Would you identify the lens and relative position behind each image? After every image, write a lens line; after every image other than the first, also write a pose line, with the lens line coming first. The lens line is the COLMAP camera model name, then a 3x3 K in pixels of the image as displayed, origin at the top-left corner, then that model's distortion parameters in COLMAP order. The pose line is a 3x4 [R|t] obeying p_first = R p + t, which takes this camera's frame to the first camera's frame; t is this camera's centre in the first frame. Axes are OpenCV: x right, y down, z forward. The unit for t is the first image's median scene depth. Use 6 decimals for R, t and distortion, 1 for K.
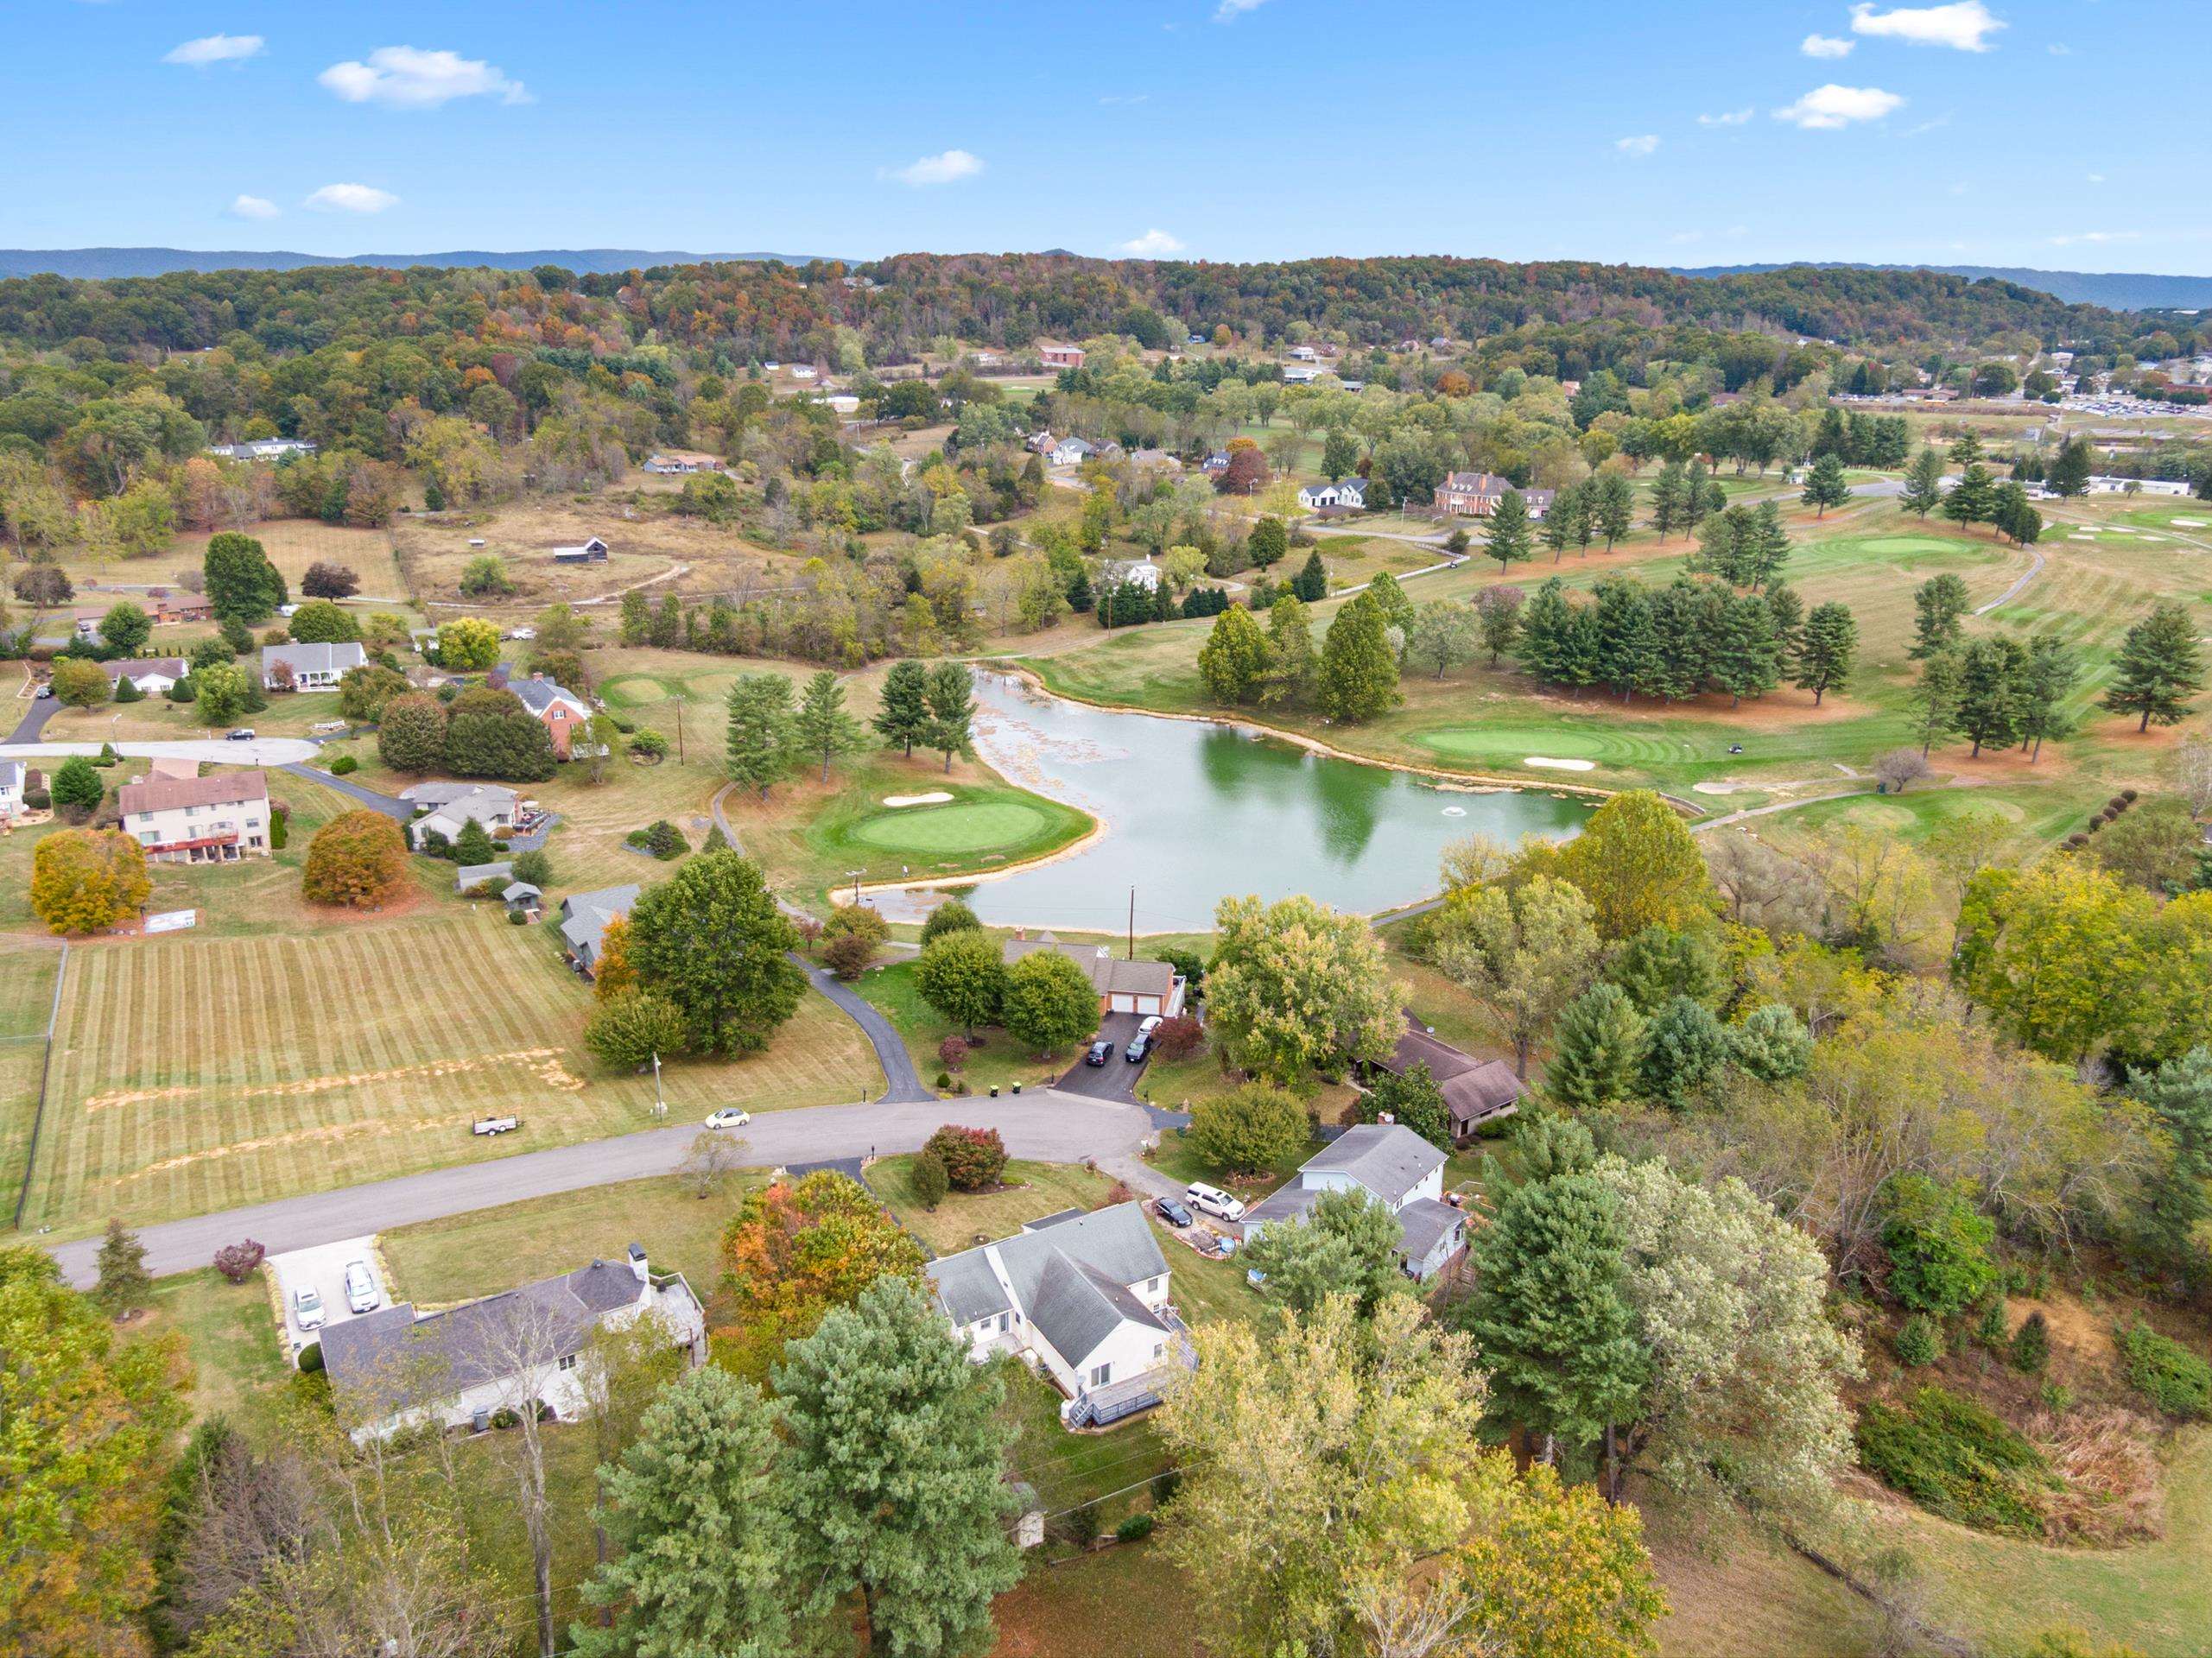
lens RADIAL K [[1591.0, 0, 1104.2], [0, 1591.0, 833.2], [0, 0, 1]] dist [0.040410, -0.062466]
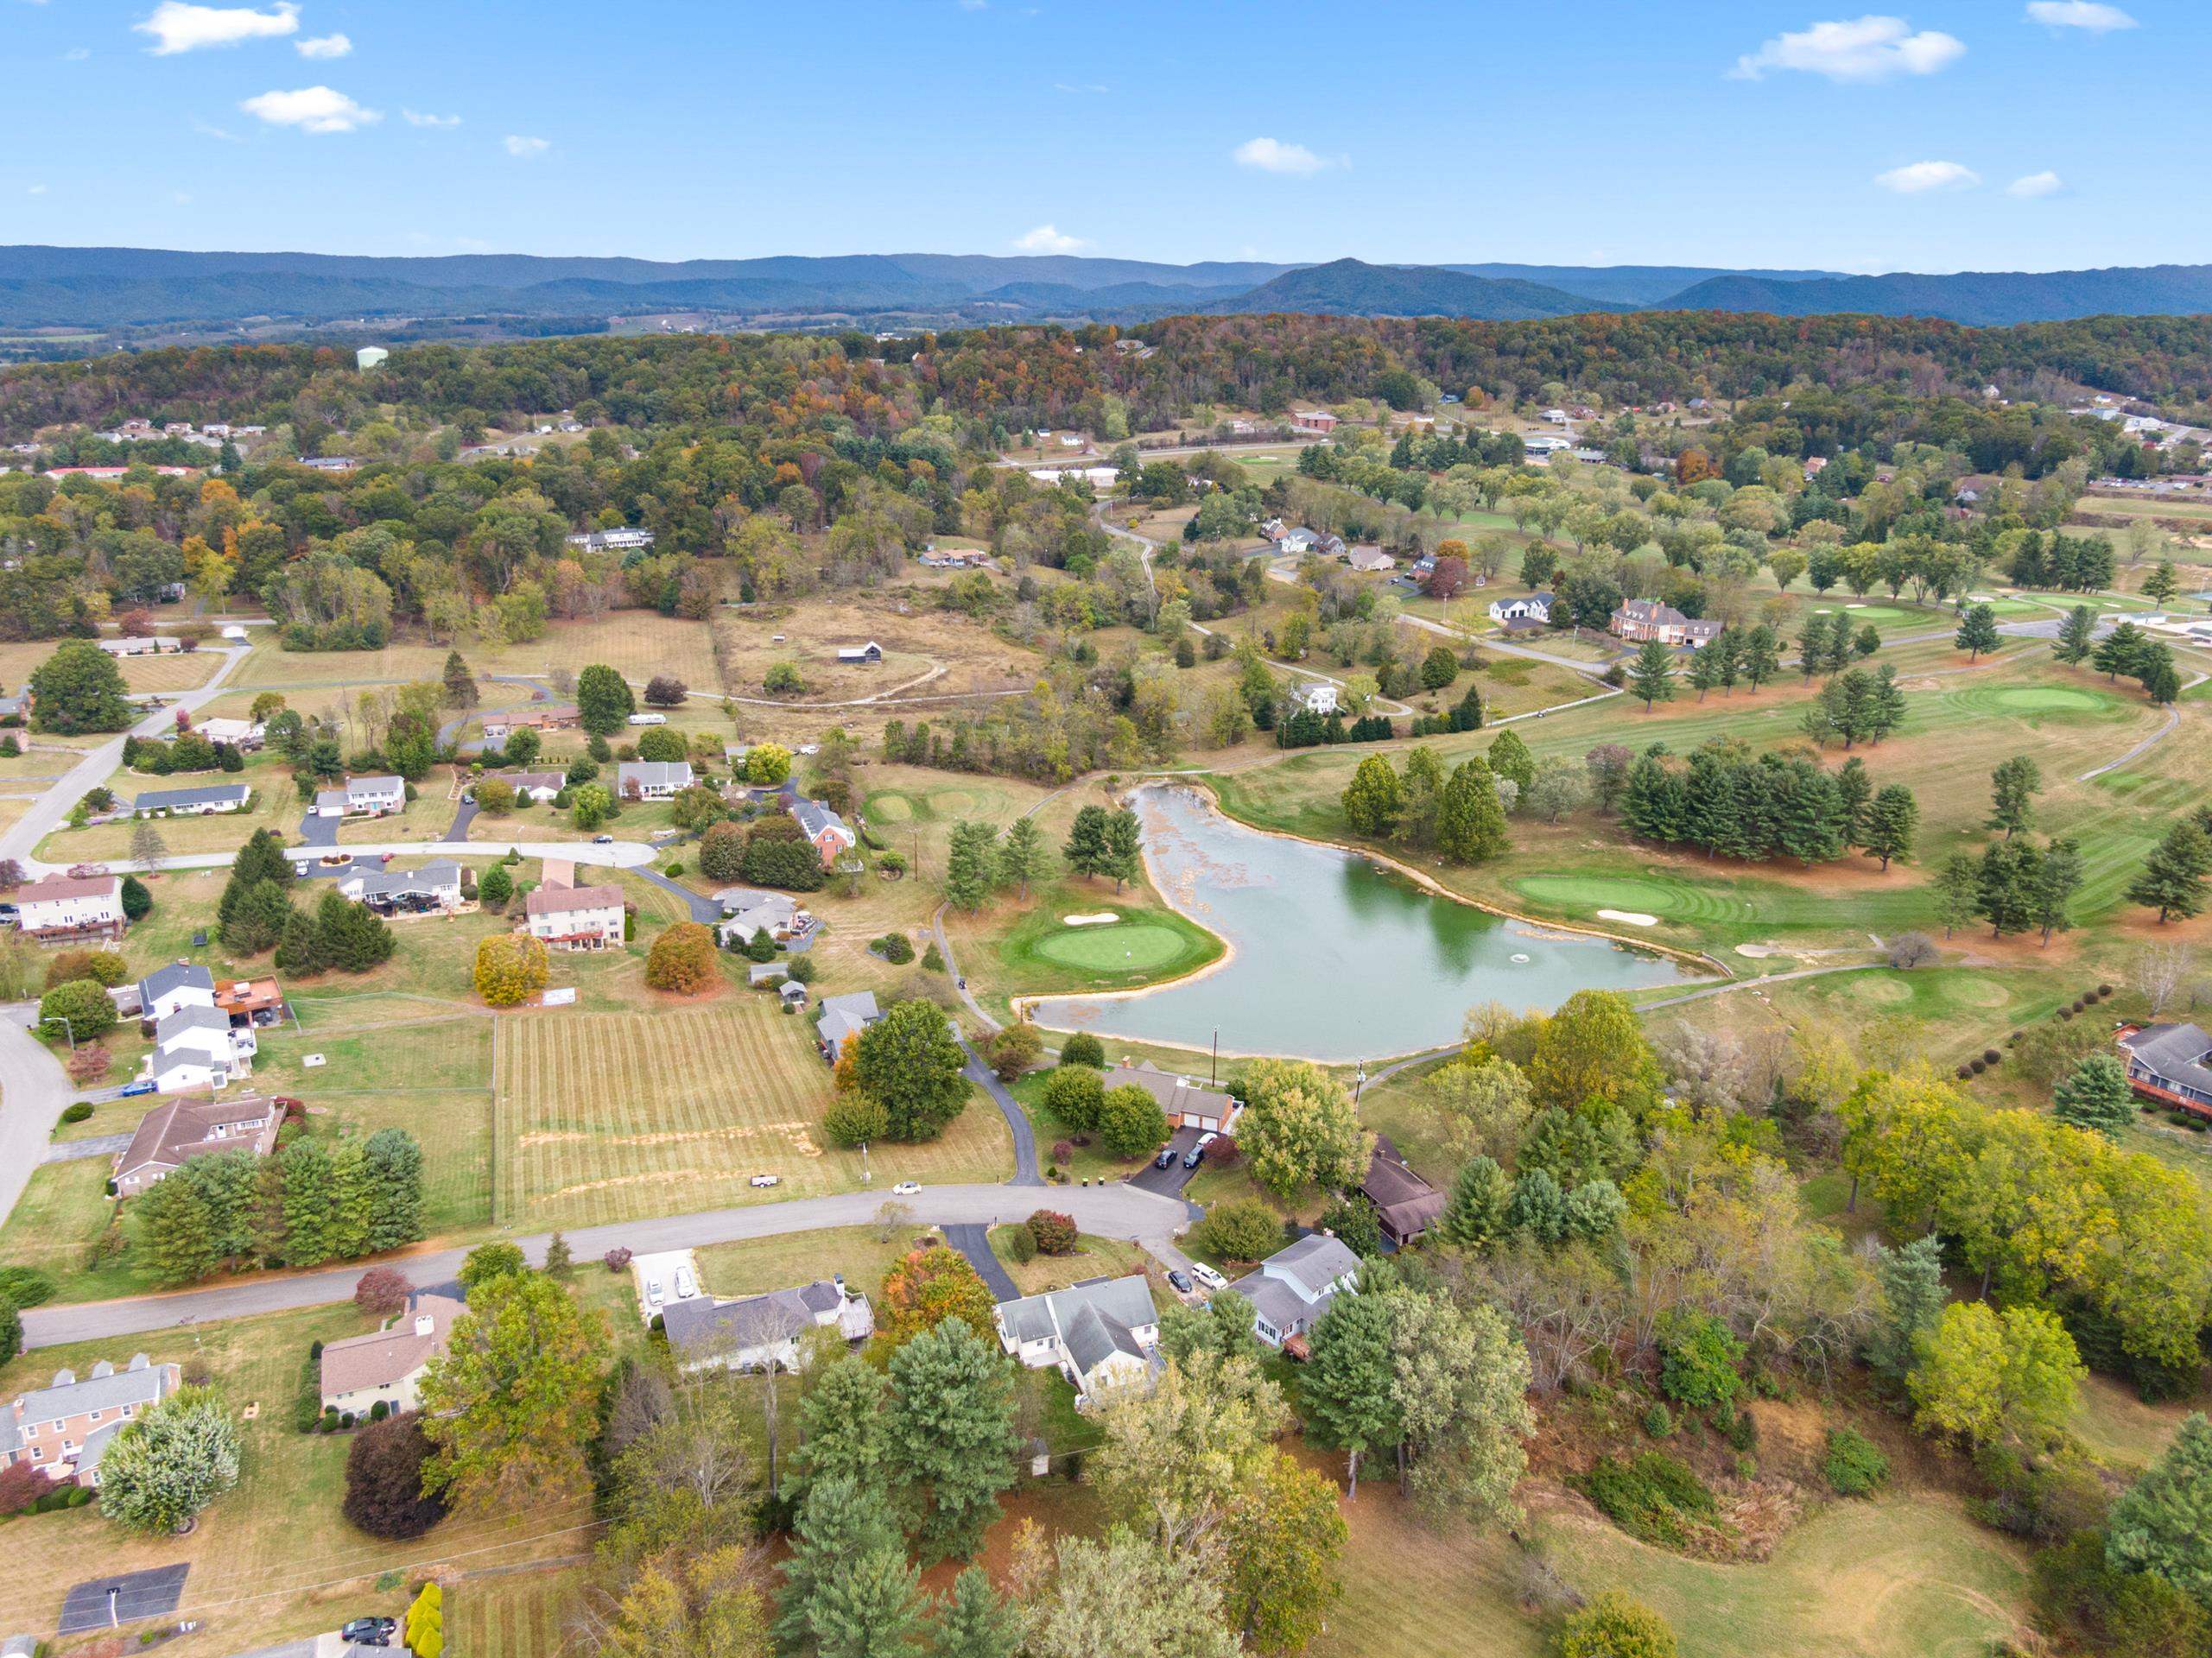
lens RADIAL K [[1587.2, 0, 1101.9], [0, 1587.2, 839.9], [0, 0, 1]] dist [0.058134, -0.094531]
pose [[0.984728, 0.056418, -0.164706, 0.084704], [-0.055477, 0.998407, 0.010314, -0.084808], [0.165026, -0.001019, 0.986289, -0.224270]]
